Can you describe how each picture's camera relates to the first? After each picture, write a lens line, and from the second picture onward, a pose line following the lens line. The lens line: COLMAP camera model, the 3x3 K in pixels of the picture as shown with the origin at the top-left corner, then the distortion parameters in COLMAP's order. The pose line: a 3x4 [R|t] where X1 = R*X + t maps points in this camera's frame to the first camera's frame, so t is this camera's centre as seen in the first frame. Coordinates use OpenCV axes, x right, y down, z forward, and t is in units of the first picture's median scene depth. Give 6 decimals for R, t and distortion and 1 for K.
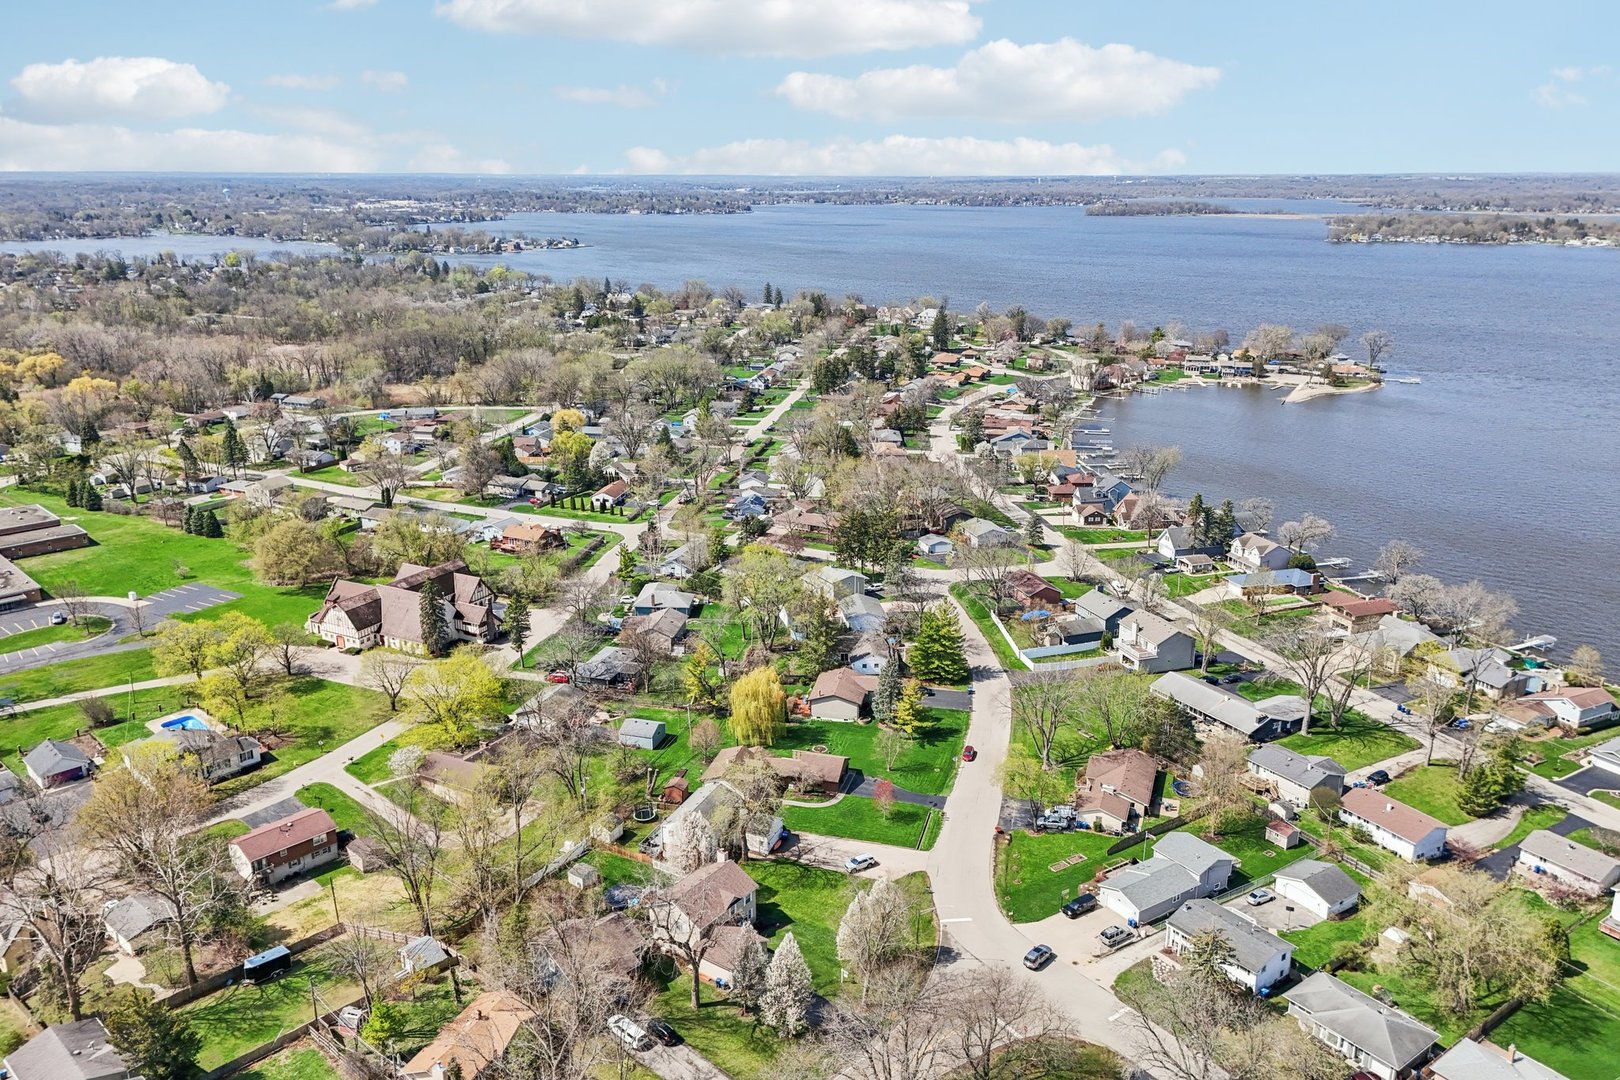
lens RADIAL K [[1193.4, 0, 810.0], [0, 1193.4, 540.0], [0, 0, 1]] dist [0.059446, -0.076304]
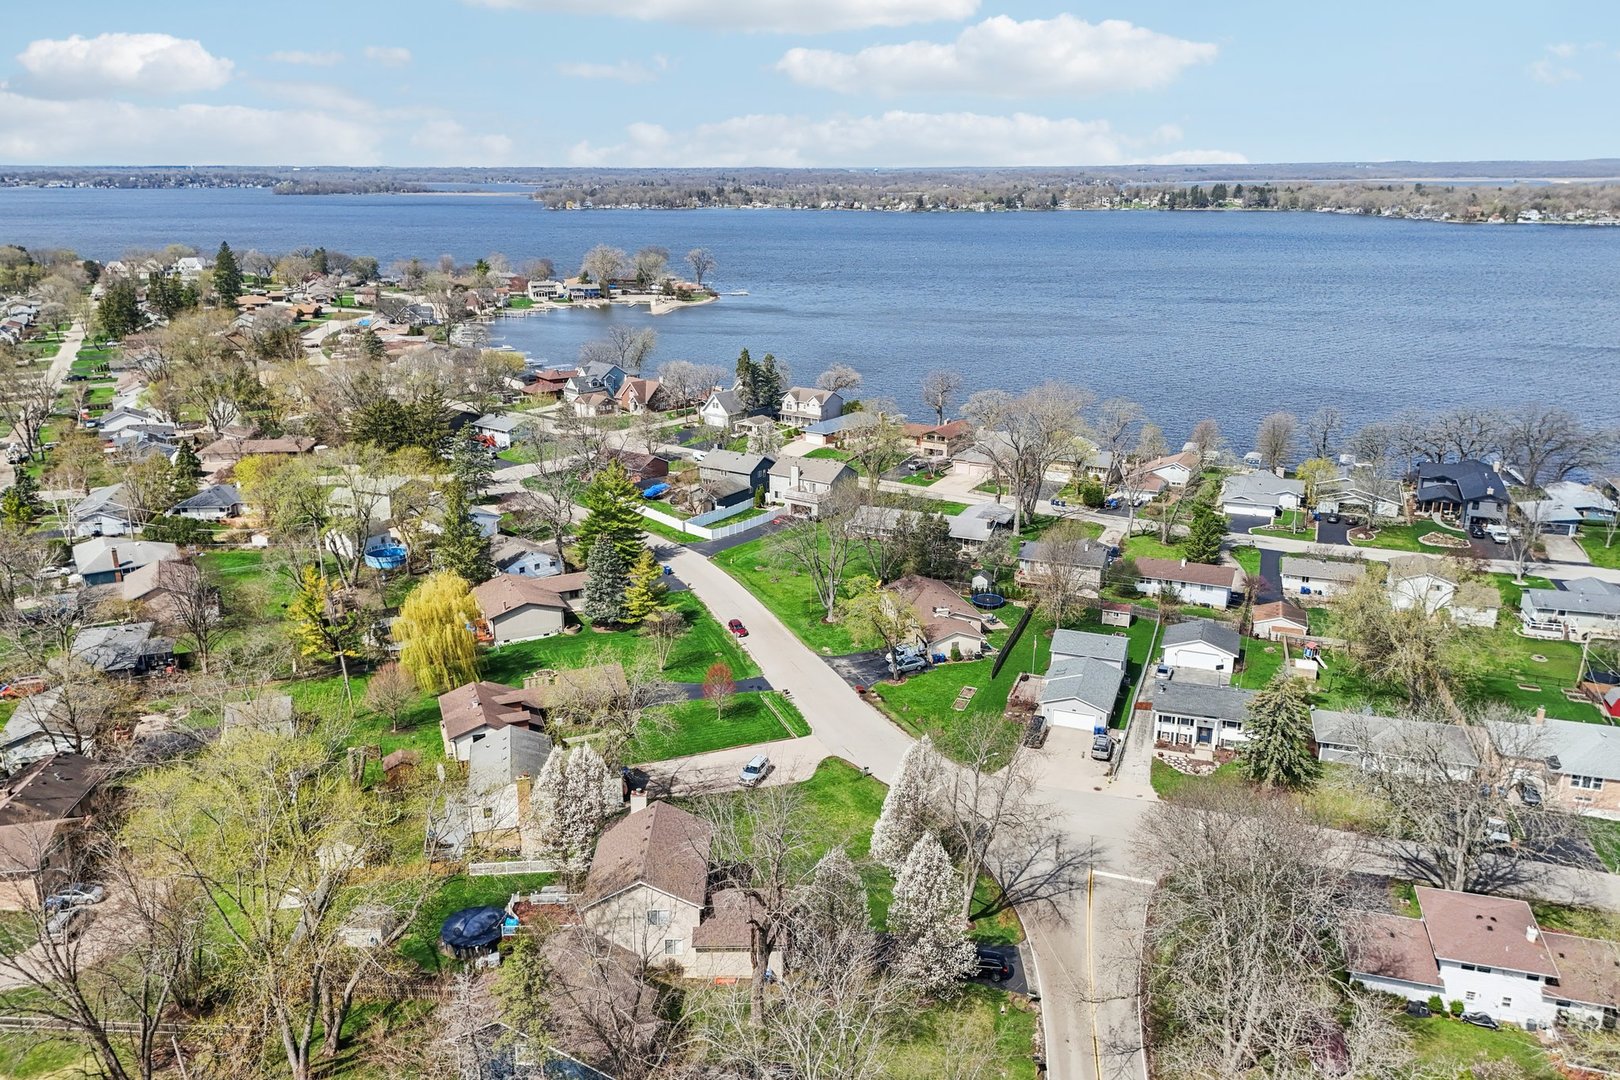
lens RADIAL K [[1193.4, 0, 810.0], [0, 1193.4, 540.0], [0, 0, 1]] dist [0.059446, -0.076304]
pose [[0.800779, -0.173026, 0.573424, -0.182195], [0.170006, 0.983651, 0.059398, 0.058214], [-0.574327, 0.049921, 0.817103, 0.233610]]
